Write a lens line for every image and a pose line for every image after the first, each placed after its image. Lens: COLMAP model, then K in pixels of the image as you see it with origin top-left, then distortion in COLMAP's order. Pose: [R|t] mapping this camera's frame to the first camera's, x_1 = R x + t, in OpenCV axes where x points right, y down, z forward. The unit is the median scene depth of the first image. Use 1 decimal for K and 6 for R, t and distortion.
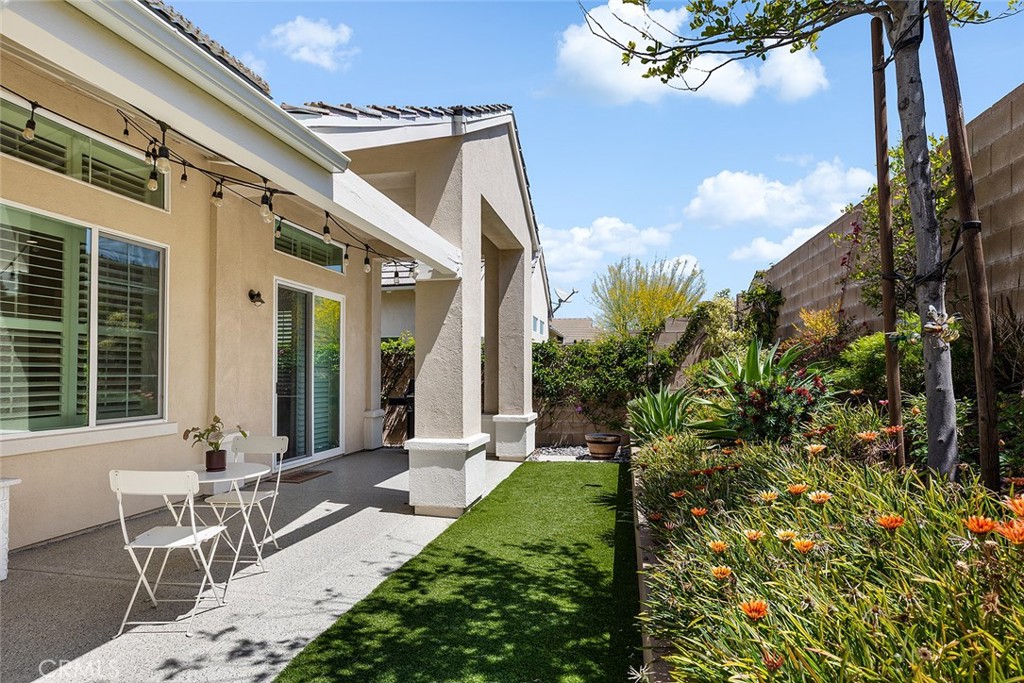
lens RADIAL K [[580.9, 0, 509.1], [0, 580.9, 351.5], [0, 0, 1]] dist [0.002582, 0.001297]
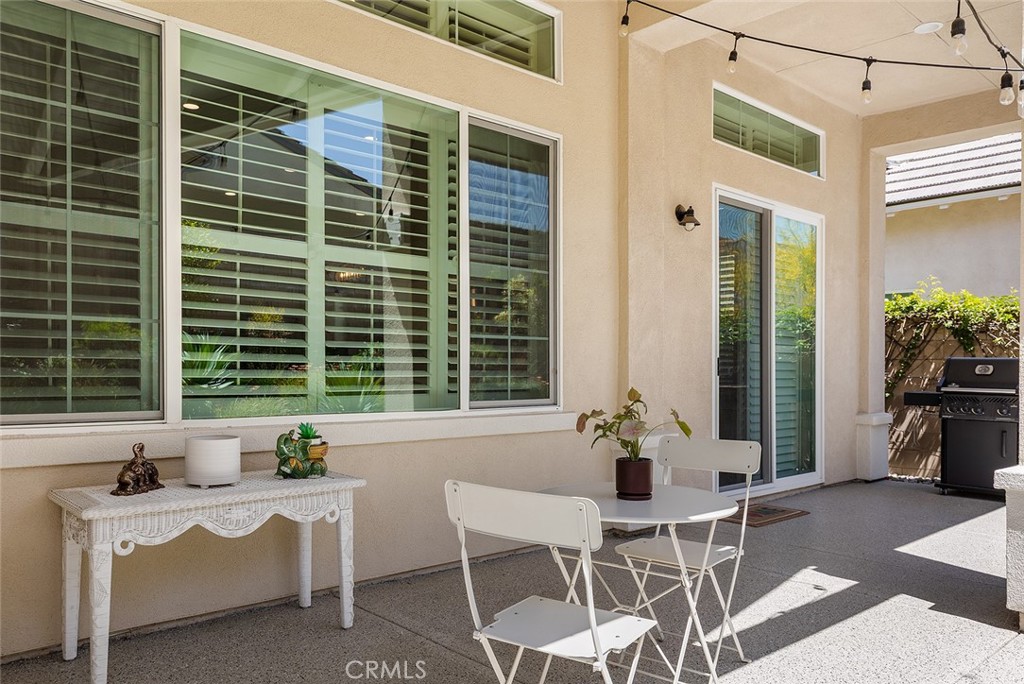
lens RADIAL K [[800.8, 0, 512.0], [0, 800.8, 342.0], [0, 0, 1]] dist [-0.007349, -0.000438]
pose [[0.819854, -0.008606, -0.572508, -0.140800], [0.011025, 0.999939, 0.000756, 0.049627], [0.572467, -0.006931, 0.819899, 0.271456]]
